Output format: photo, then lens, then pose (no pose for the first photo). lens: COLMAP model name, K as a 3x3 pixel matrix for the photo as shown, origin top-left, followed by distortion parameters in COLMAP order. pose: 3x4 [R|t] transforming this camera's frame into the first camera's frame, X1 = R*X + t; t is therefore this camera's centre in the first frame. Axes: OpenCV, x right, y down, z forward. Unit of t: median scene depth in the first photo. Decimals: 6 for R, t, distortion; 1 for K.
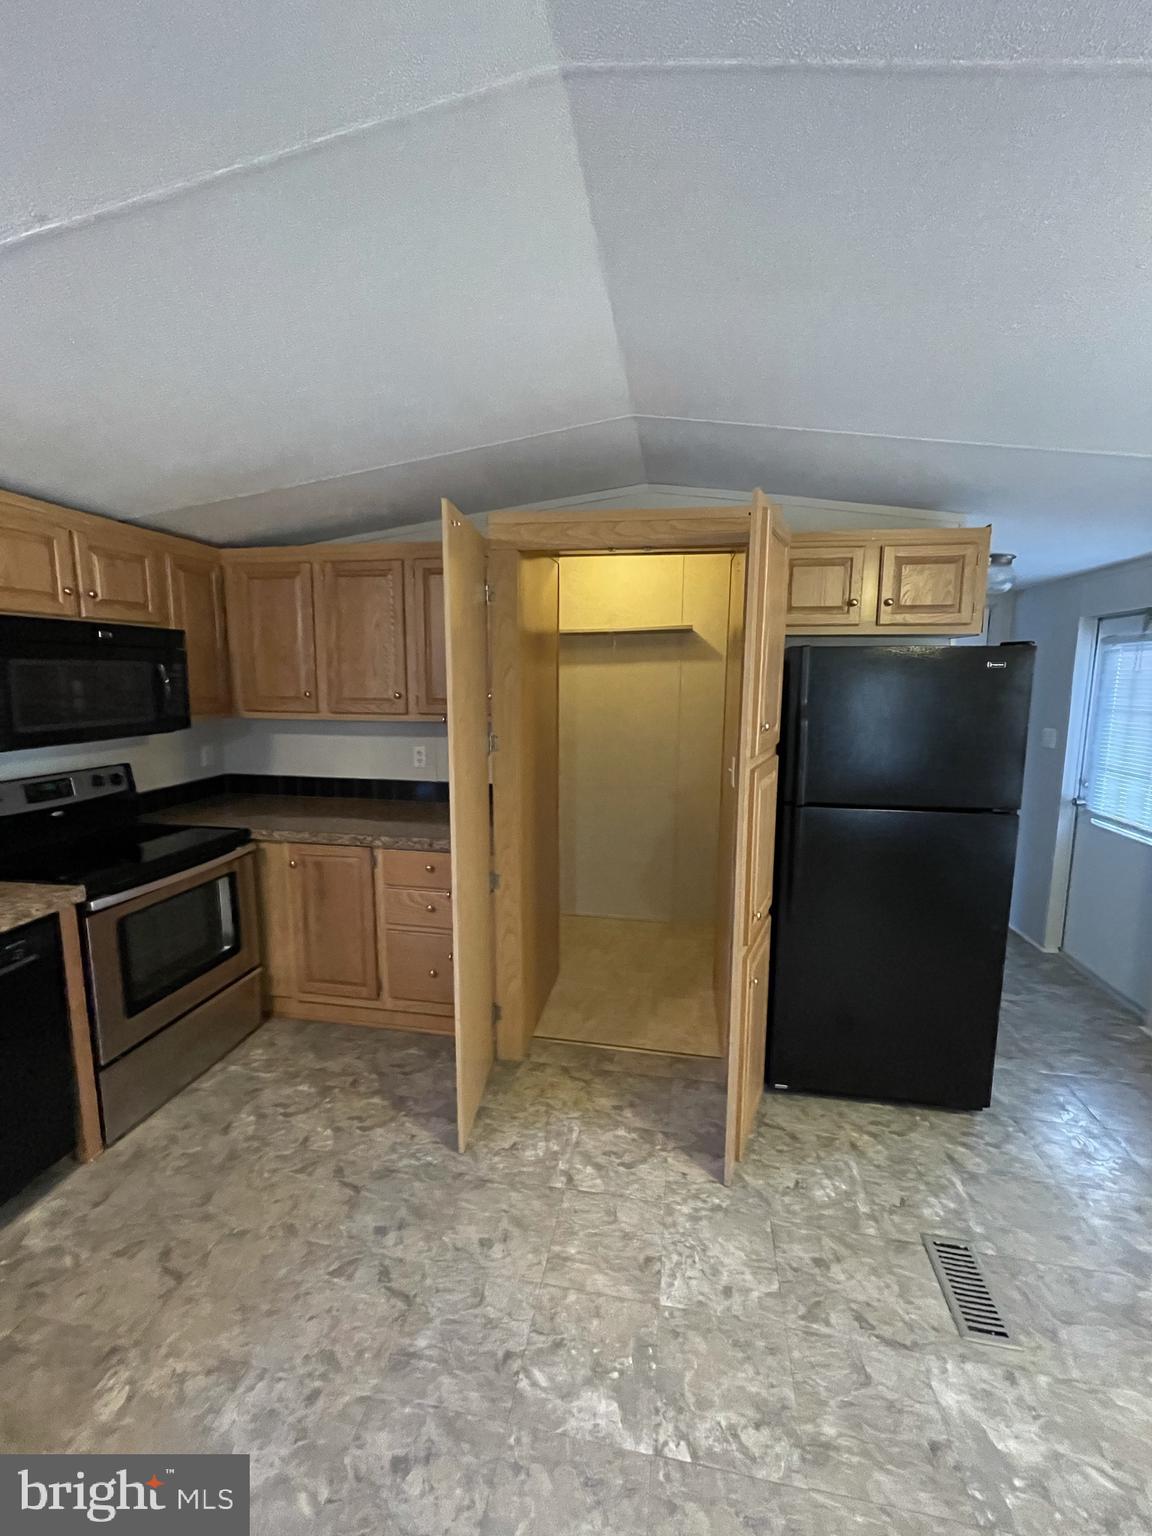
lens RADIAL K [[614.5, 0, 578.6], [0, 614.5, 760.2], [0, 0, 1]] dist [-0.000274, -0.001713]
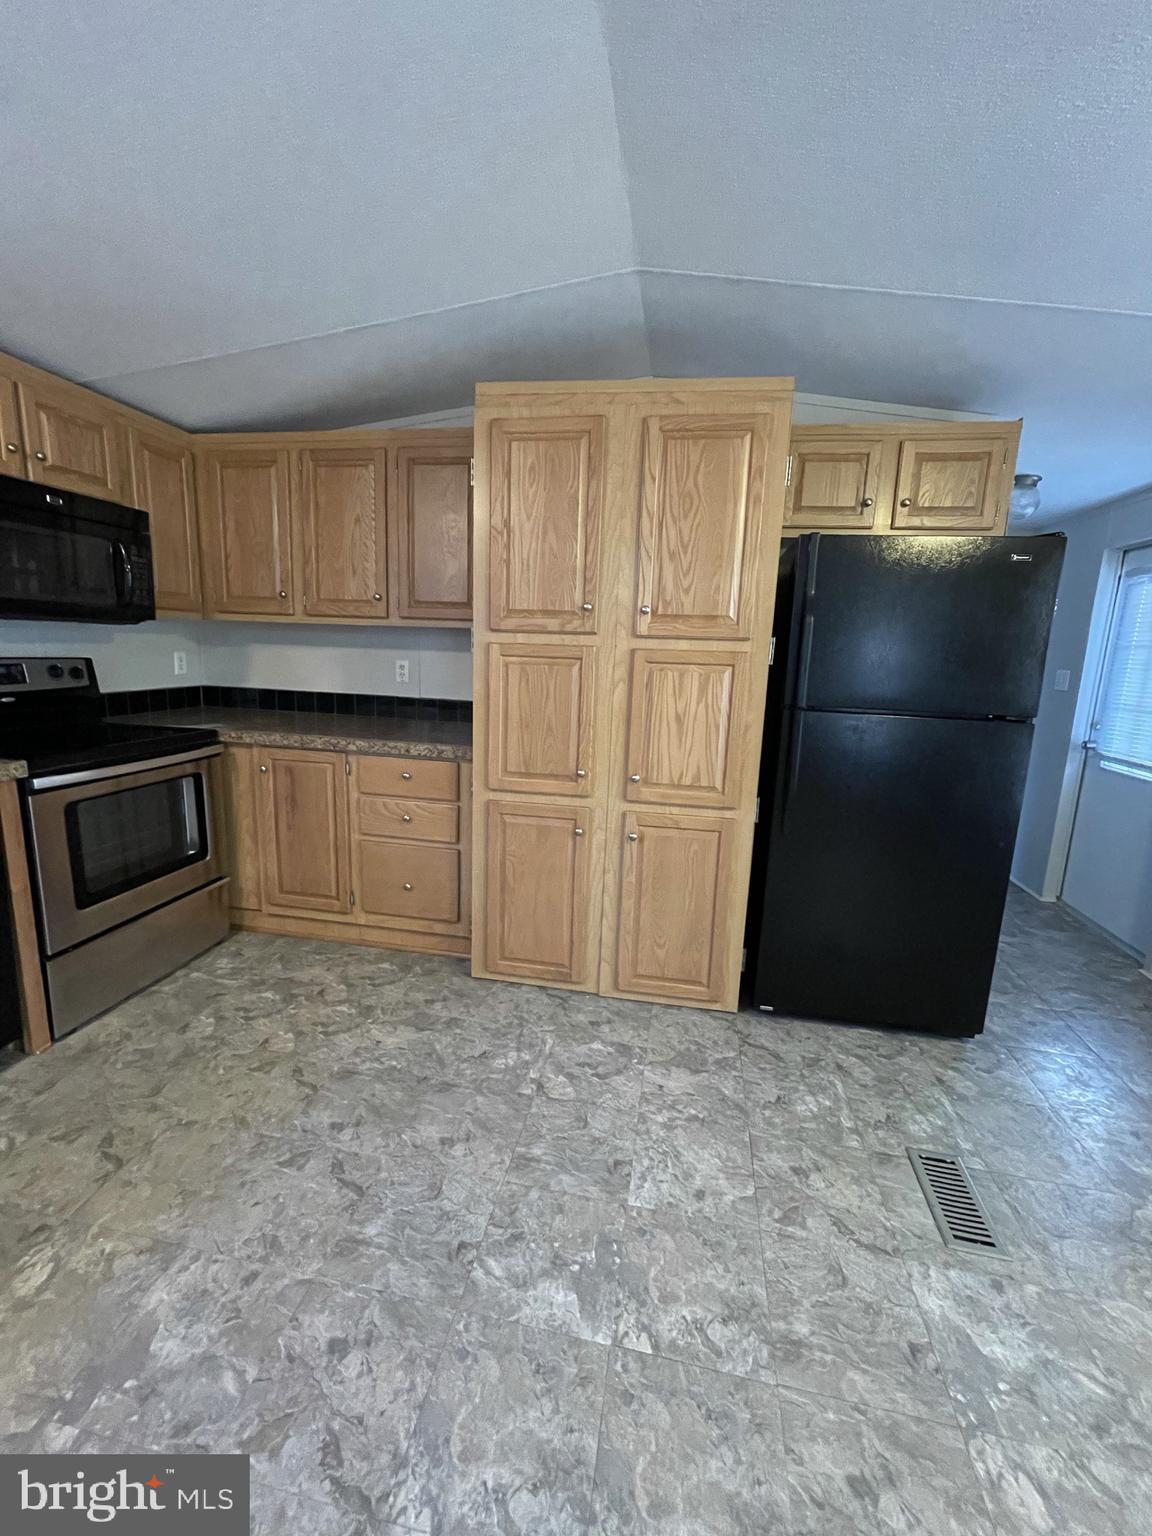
lens RADIAL K [[617.9, 0, 577.7], [0, 617.9, 758.9], [0, 0, 1]] dist [-0.008704, 0.003439]
pose [[0.999450, 0.033087, 0.002202, 0.025029], [-0.033152, 0.998469, 0.044279, 0.131281], [-0.000733, -0.044327, 0.999017, 0.068405]]
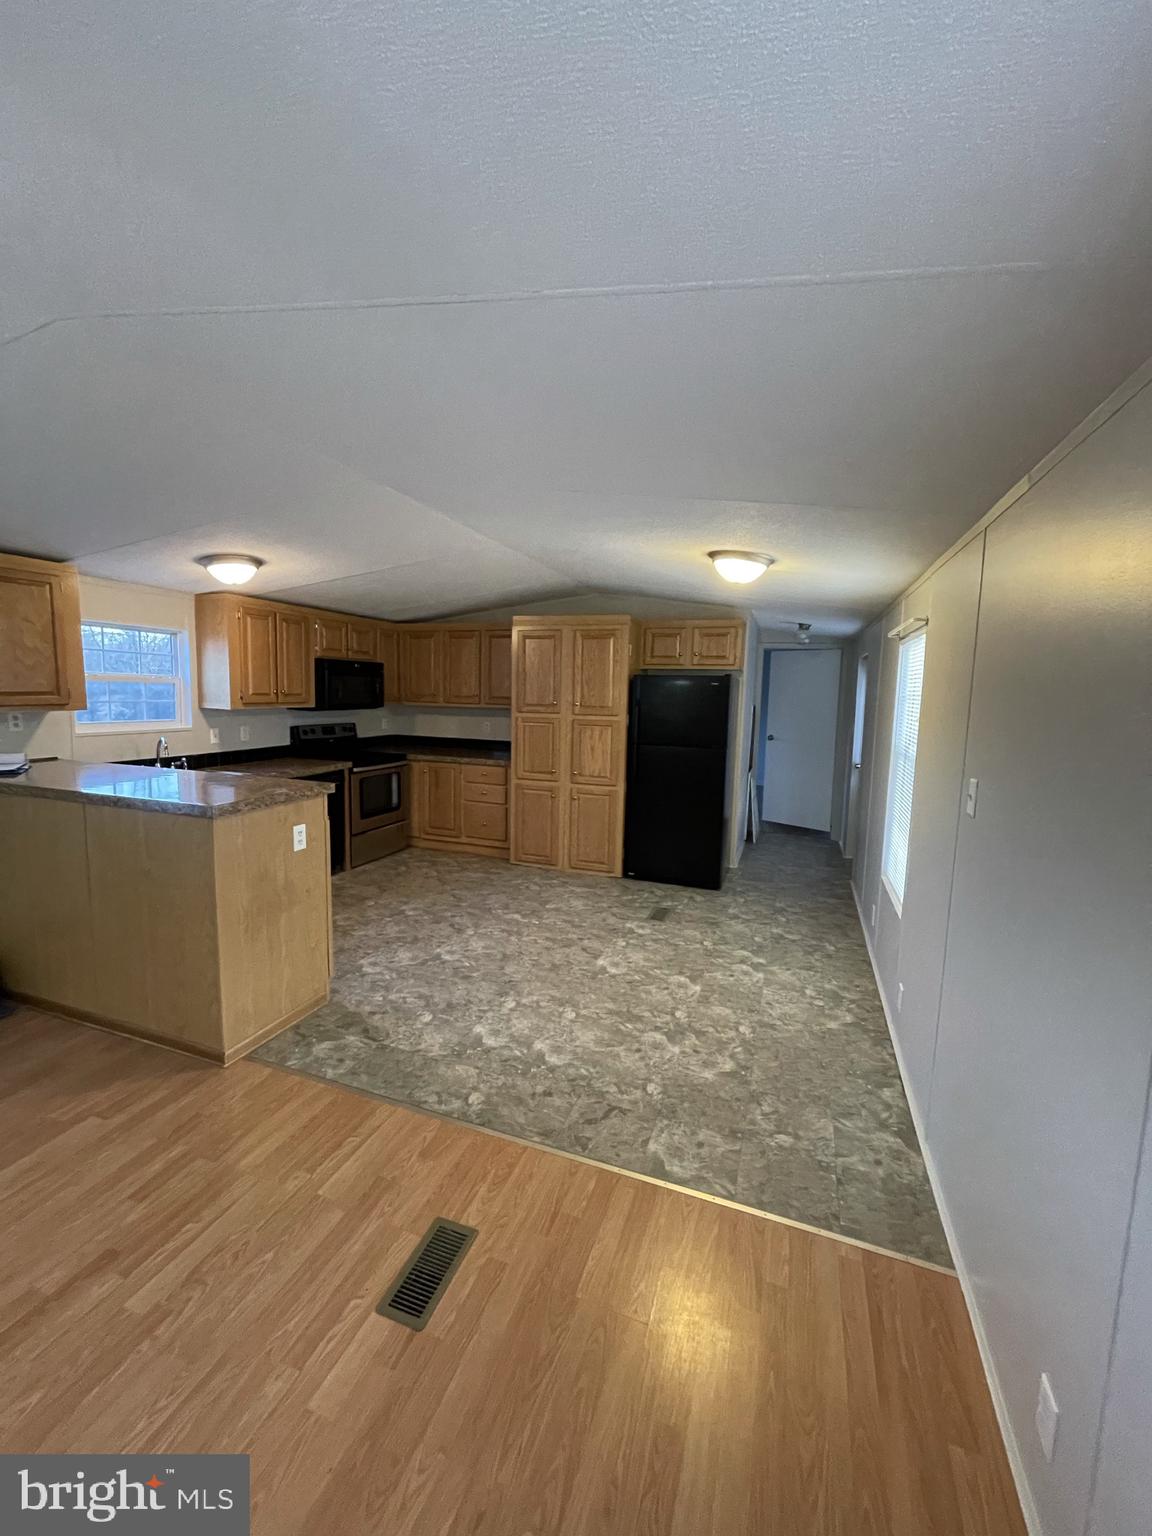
lens RADIAL K [[617.9, 0, 577.7], [0, 617.9, 758.9], [0, 0, 1]] dist [-0.008704, 0.003439]
pose [[0.985206, 0.036326, -0.167481, 0.582105], [-0.041133, 0.998833, -0.025323, 0.217805], [0.166365, 0.031837, 0.985550, -1.431991]]
